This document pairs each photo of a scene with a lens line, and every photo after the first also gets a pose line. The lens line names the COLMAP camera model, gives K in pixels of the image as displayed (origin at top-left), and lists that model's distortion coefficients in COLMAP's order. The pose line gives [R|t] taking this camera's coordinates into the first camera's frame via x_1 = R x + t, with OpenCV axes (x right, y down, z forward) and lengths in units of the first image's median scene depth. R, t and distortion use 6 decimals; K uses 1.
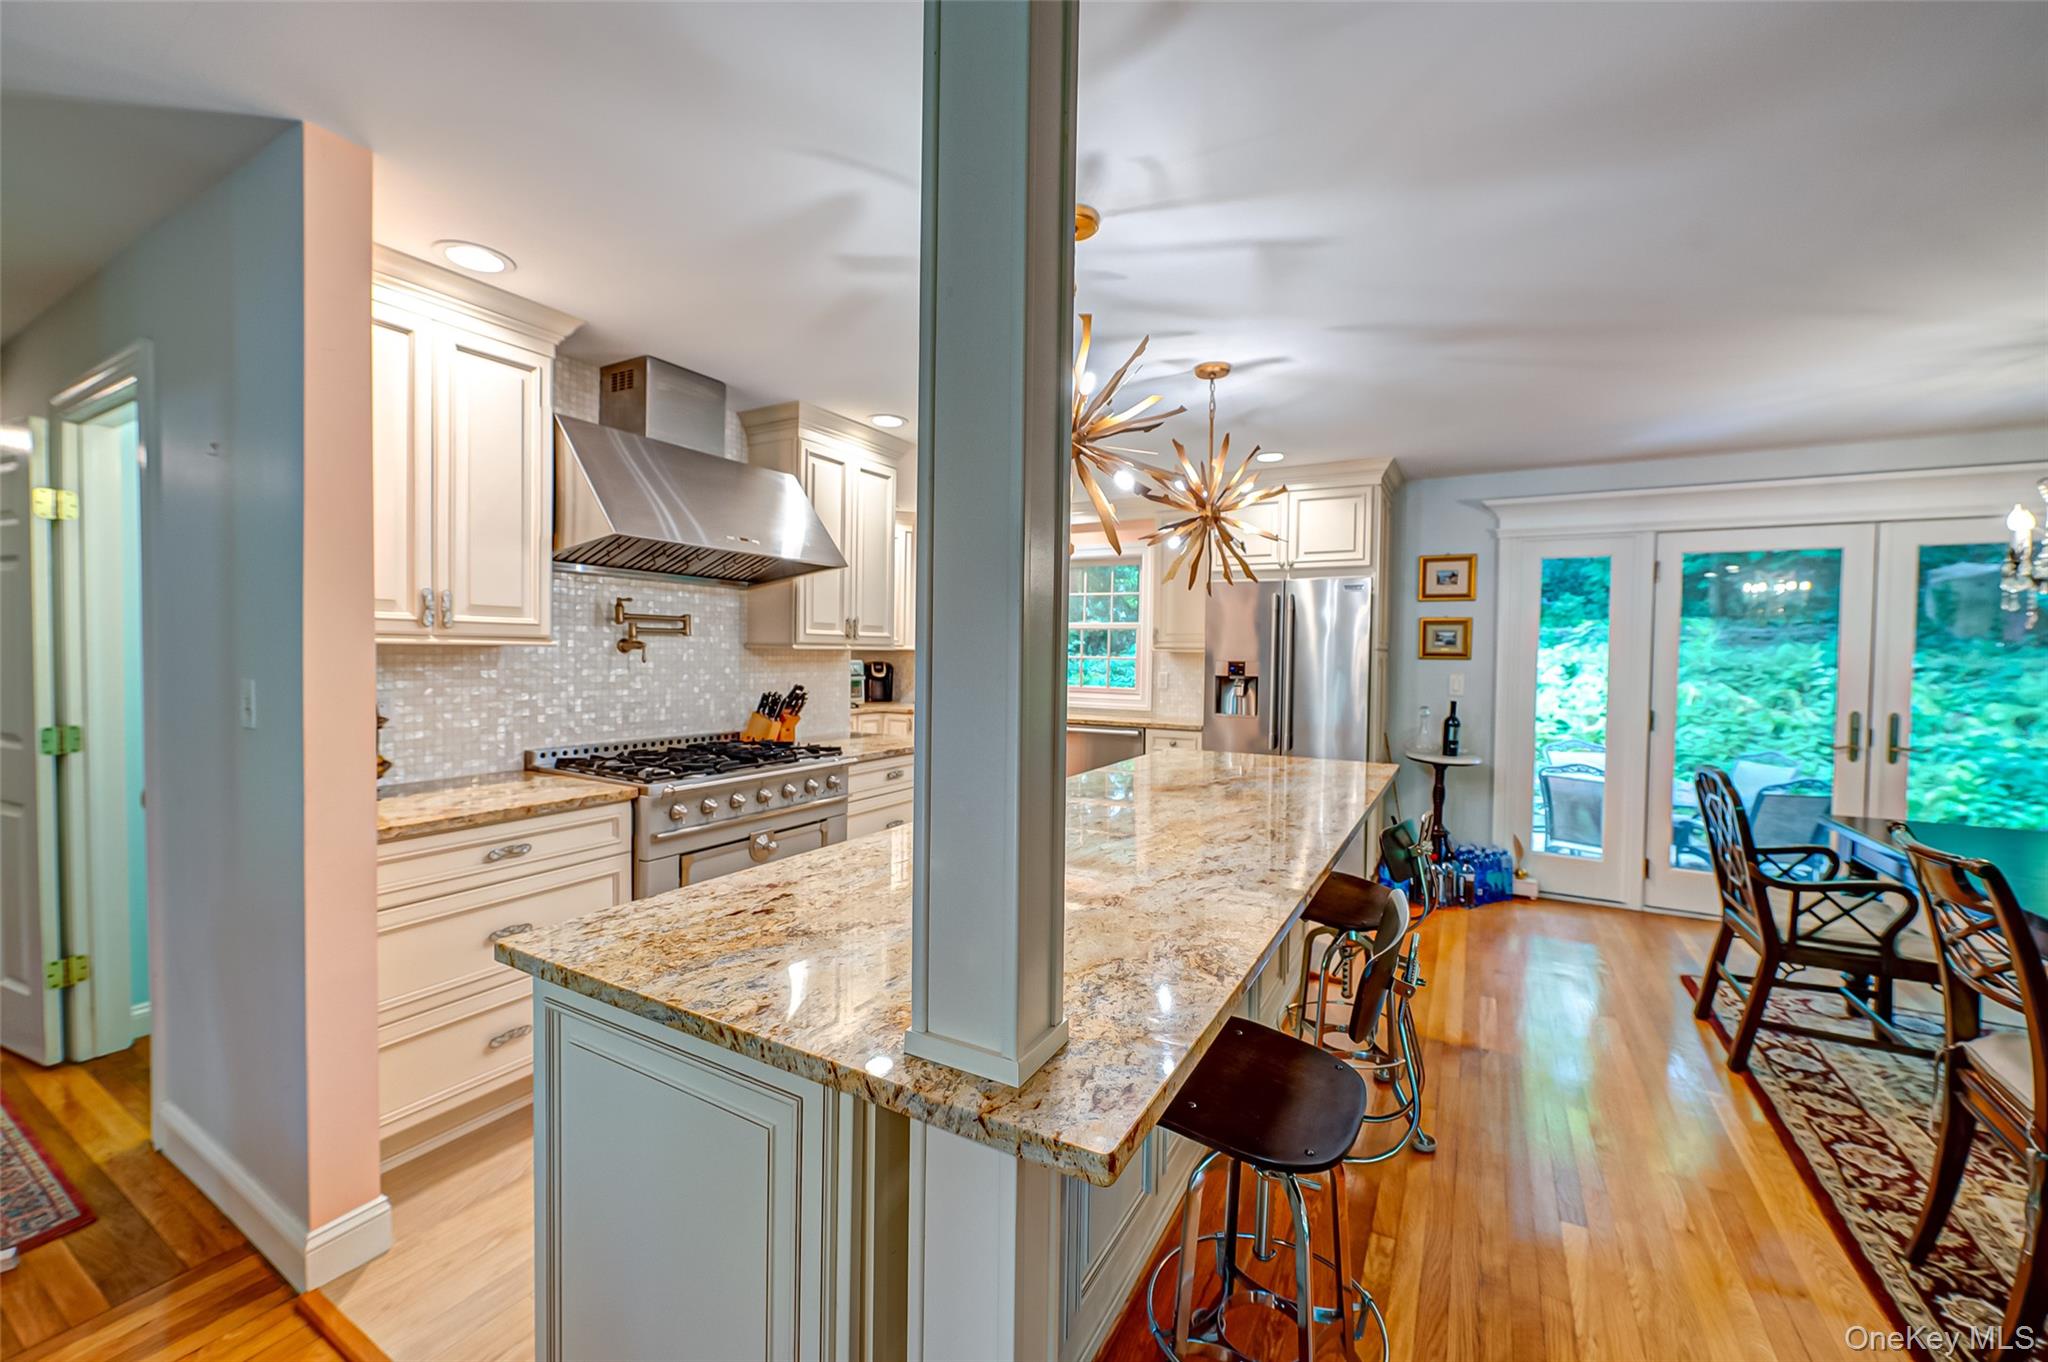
lens RADIAL K [[799.1, 0, 1031.1], [0, 799.1, 673.8], [0, 0, 1]] dist [-0.003976, -0.000782]
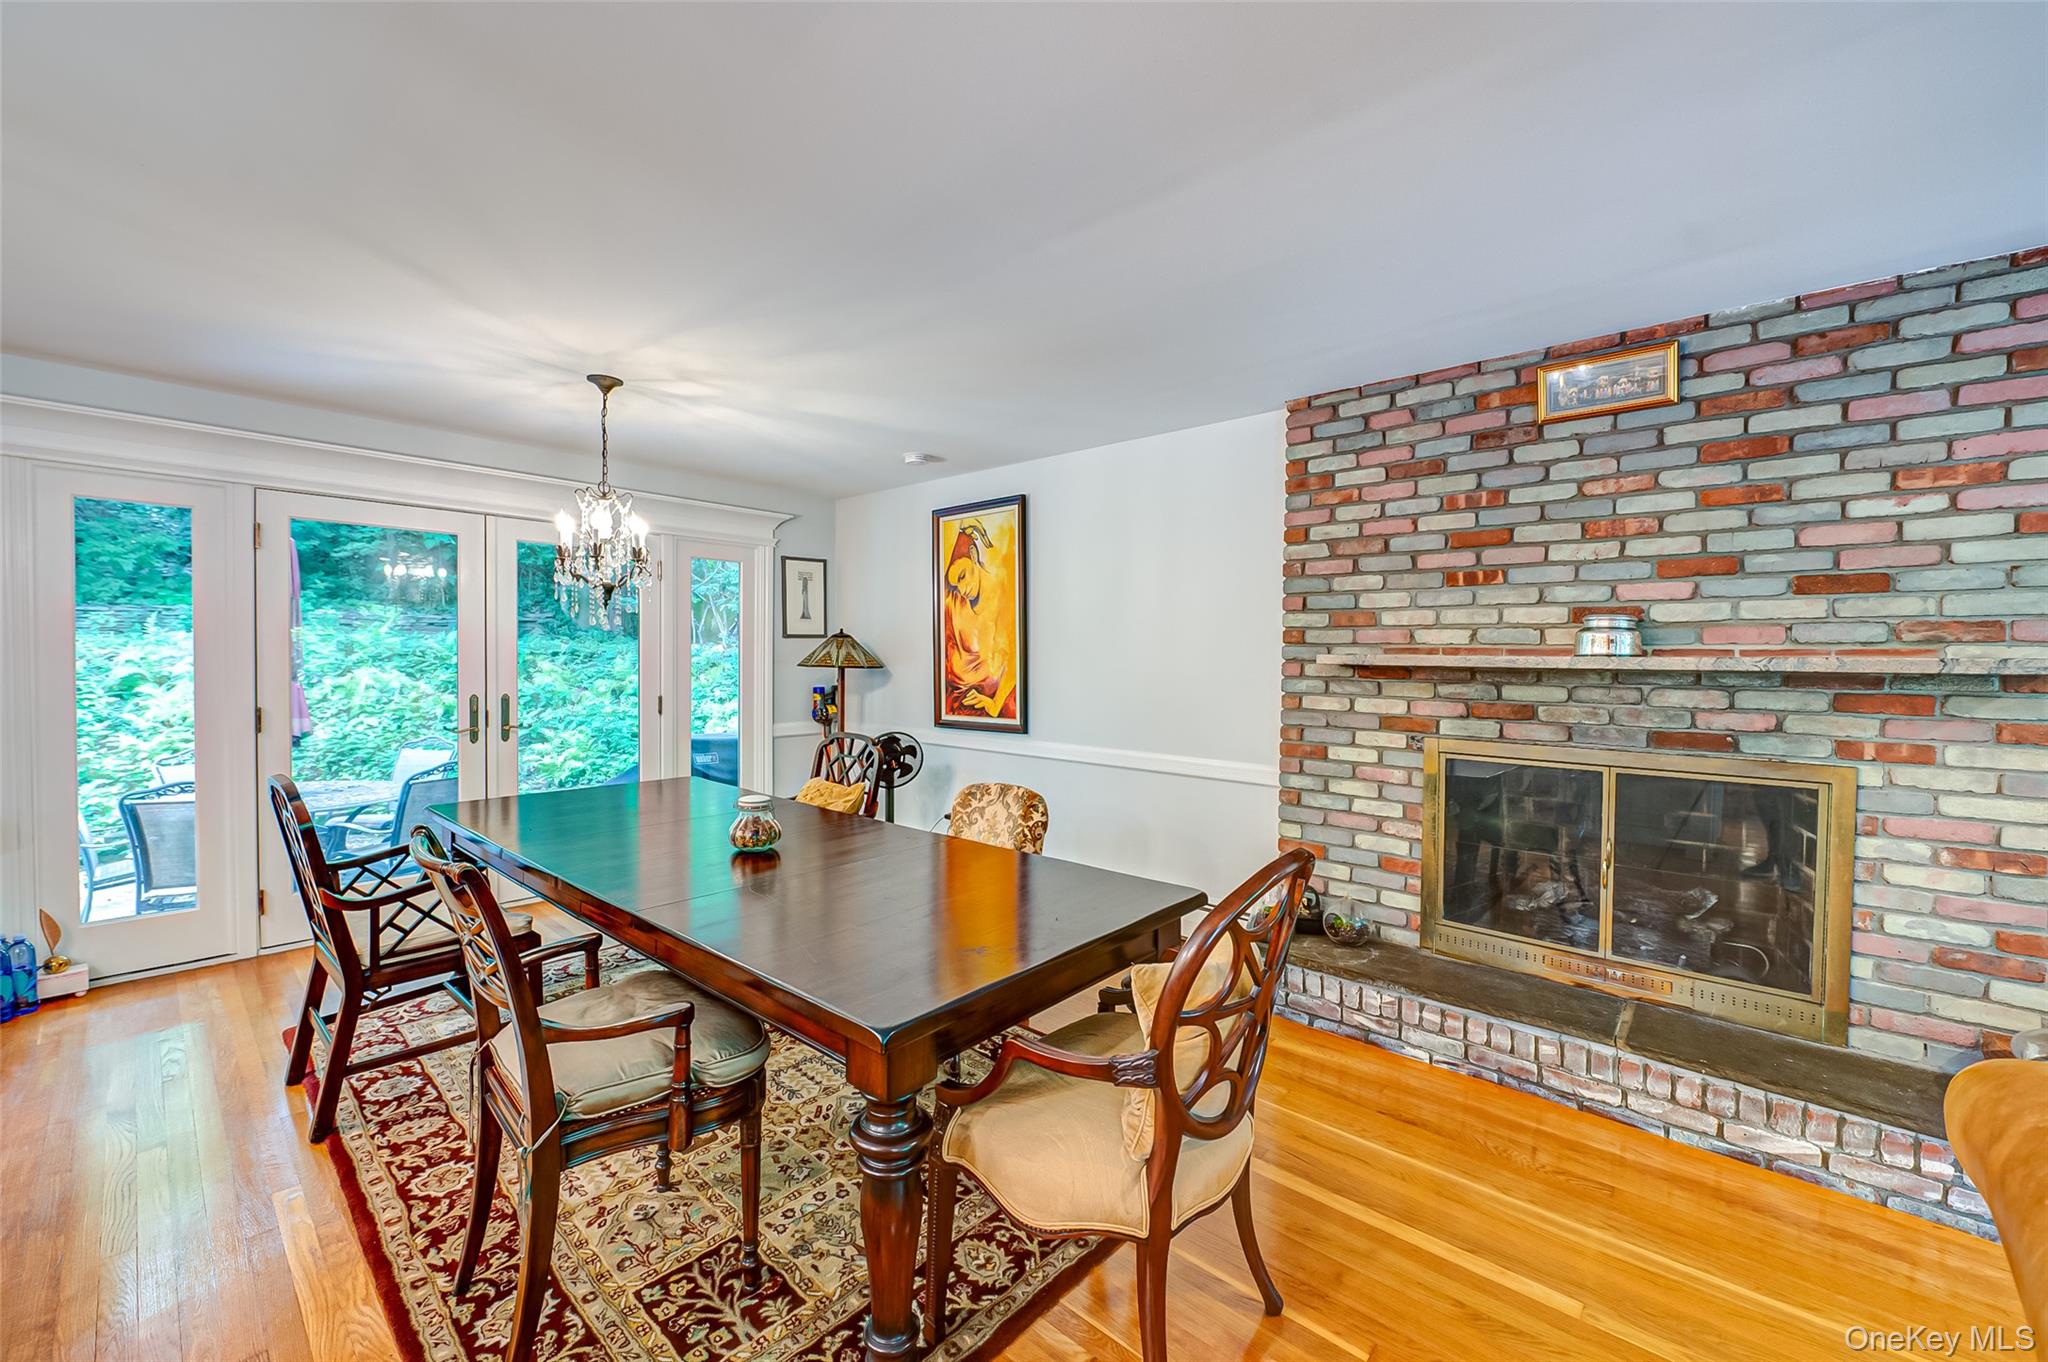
lens RADIAL K [[806.6, 0, 1032.2], [0, 806.6, 673.2], [0, 0, 1]] dist [-0.006398, -0.001002]
pose [[0.214110, -0.032993, 0.976252, 0.186189], [0.017130, 0.999403, 0.030019, 0.000457], [-0.976659, 0.010296, 0.214547, 0.069196]]
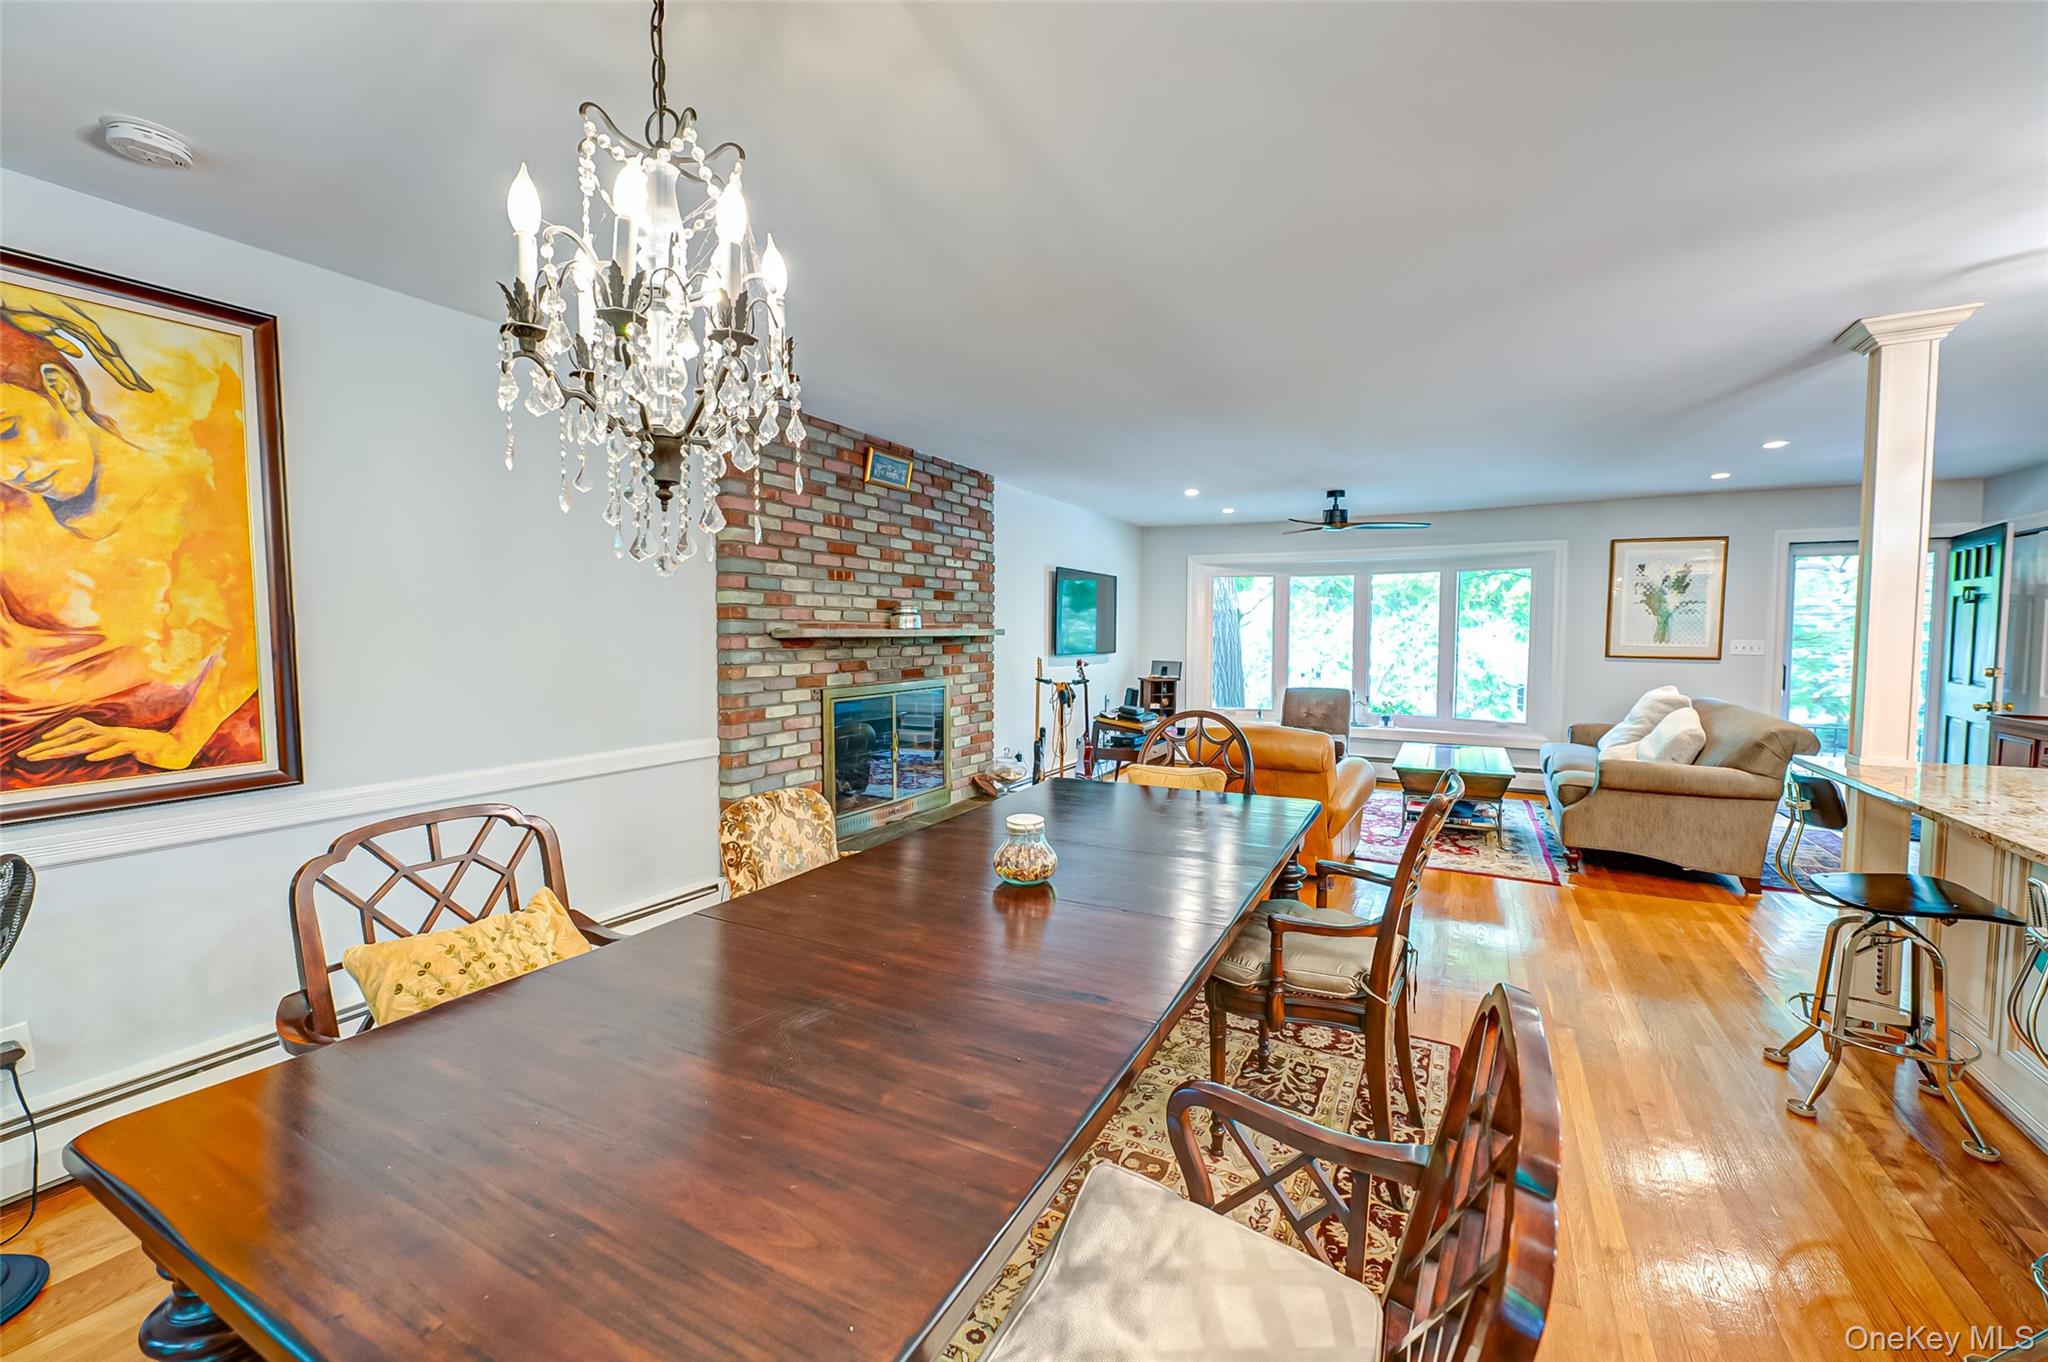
lens RADIAL K [[806.6, 0, 1032.2], [0, 806.6, 673.2], [0, 0, 1]] dist [-0.006398, -0.001002]
pose [[-0.999725, -0.012916, -0.019561, 0.825162], [-0.014402, 0.996861, 0.077846, -0.017018], [0.018494, 0.078106, -0.996774, 1.006780]]
